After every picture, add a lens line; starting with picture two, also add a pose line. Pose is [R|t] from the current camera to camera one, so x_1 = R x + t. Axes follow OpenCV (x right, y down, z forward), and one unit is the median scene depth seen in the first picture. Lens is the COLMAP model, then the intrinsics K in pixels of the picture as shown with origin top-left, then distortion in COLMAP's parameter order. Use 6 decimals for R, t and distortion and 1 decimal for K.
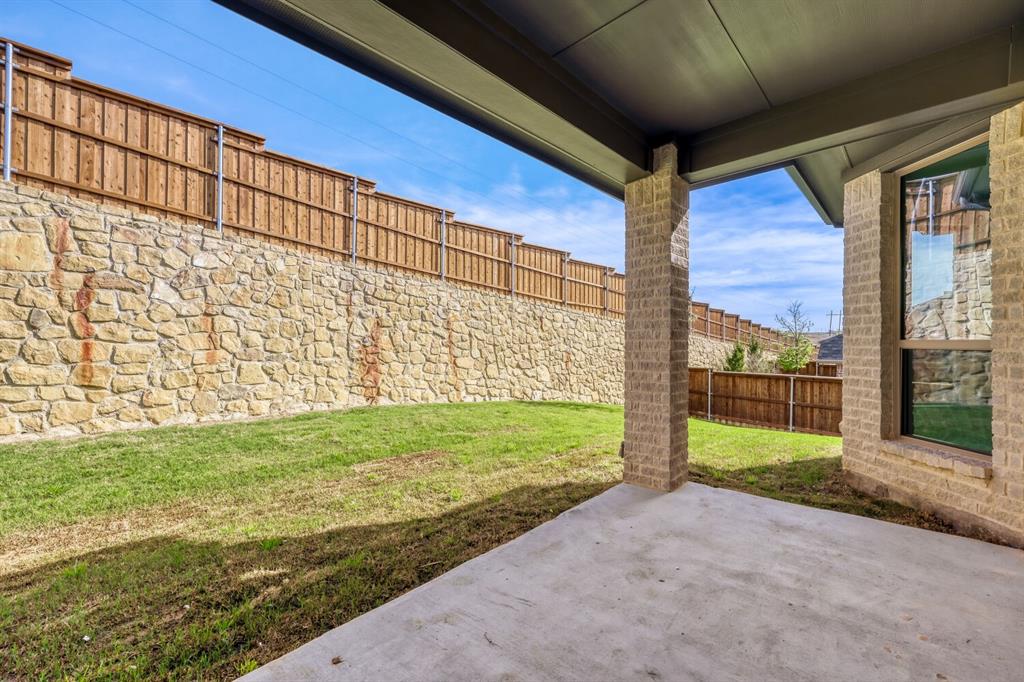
lens RADIAL K [[415.9, 0, 505.4], [0, 415.9, 337.8], [0, 0, 1]] dist [0.001767, 0.000965]
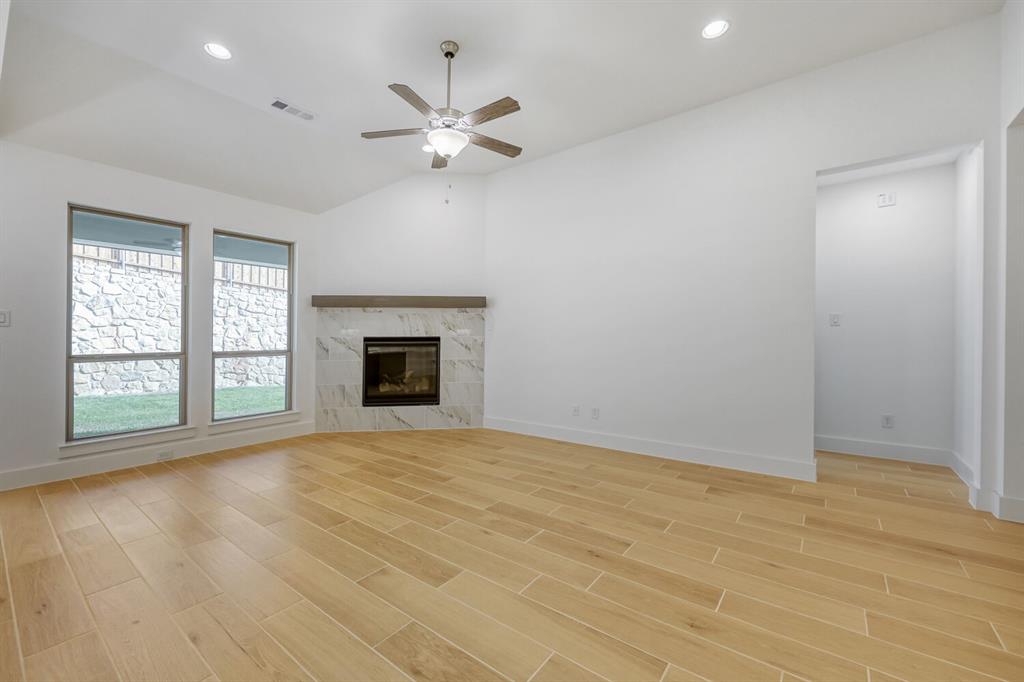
lens RADIAL K [[415.9, 0, 508.1], [0, 415.9, 334.1], [0, 0, 1]] dist [0.001767, 0.000965]
pose [[0.994505, -0.002302, 0.104667, 0.523341], [0.002742, 0.999988, -0.004055, -0.012321], [-0.104657, 0.004320, 0.994499, -0.623680]]
